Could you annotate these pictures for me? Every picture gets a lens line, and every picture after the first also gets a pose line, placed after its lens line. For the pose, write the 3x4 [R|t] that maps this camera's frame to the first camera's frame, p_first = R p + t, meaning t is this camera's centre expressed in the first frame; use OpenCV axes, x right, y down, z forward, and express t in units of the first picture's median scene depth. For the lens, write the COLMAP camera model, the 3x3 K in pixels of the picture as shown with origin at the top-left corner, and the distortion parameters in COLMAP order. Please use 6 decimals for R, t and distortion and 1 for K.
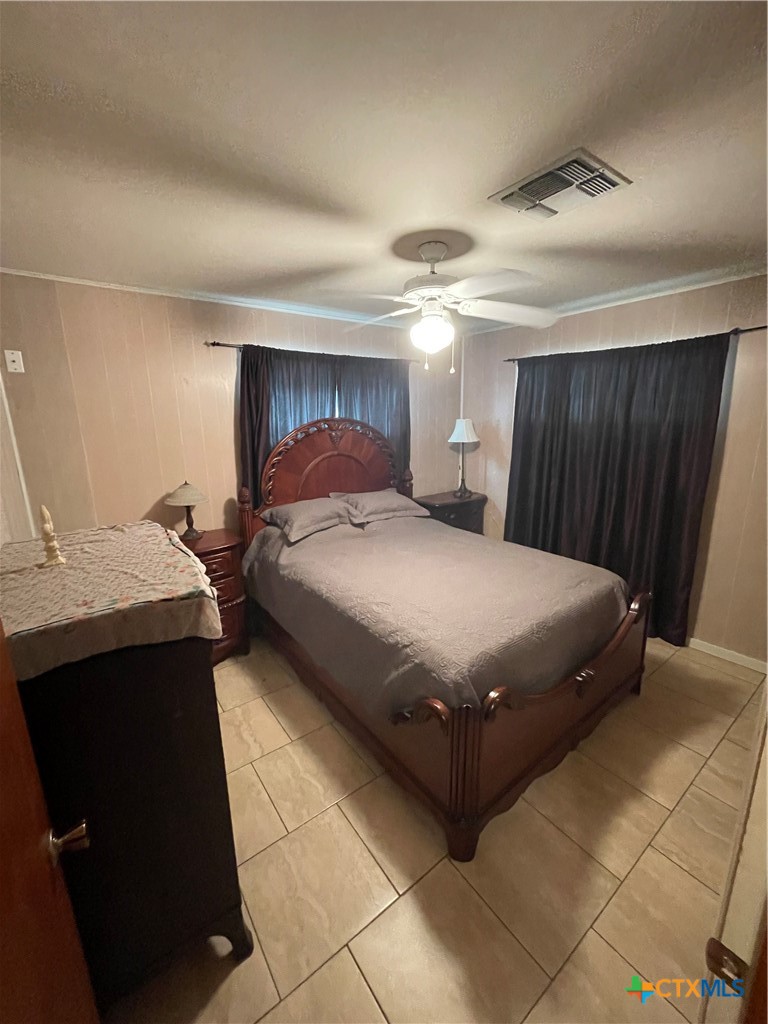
lens RADIAL K [[414.2, 0, 385.2], [0, 414.2, 510.0], [0, 0, 1]] dist [0.014142, 0.001143]
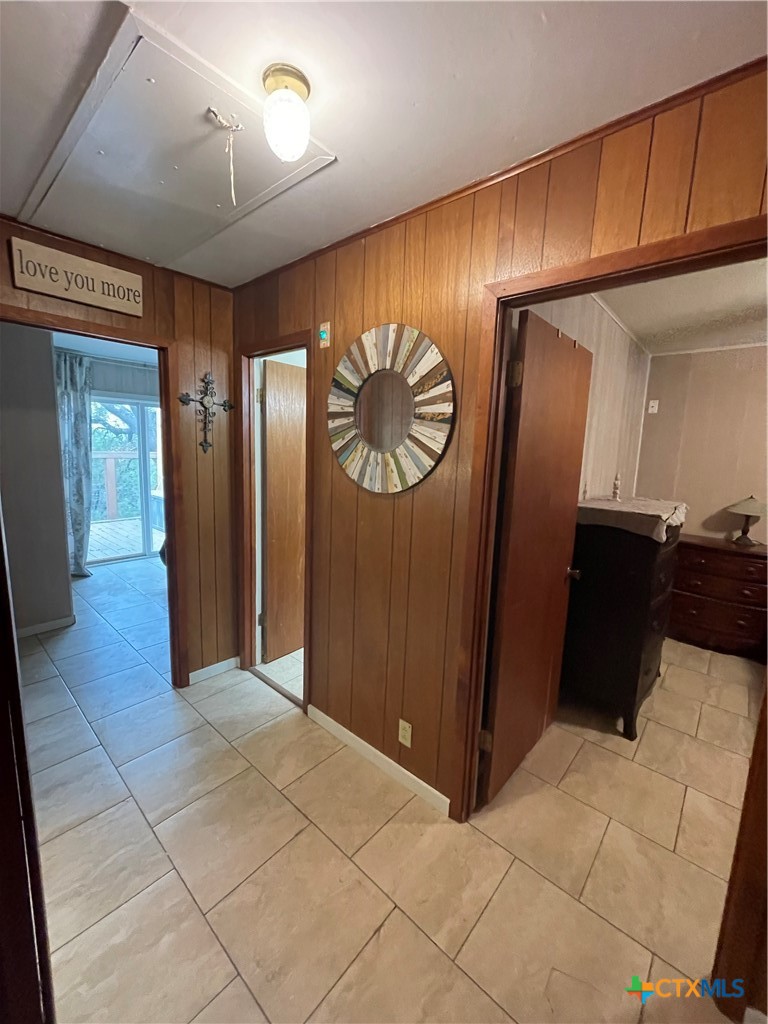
lens RADIAL K [[414.2, 0, 385.0], [0, 414.2, 512.4], [0, 0, 1]] dist [0.014142, 0.001143]
pose [[0.218331, 0.159261, -0.962791, 0.911304], [-0.261957, 0.959948, 0.099387, 0.272841], [0.940058, 0.230511, 0.251306, -0.535009]]
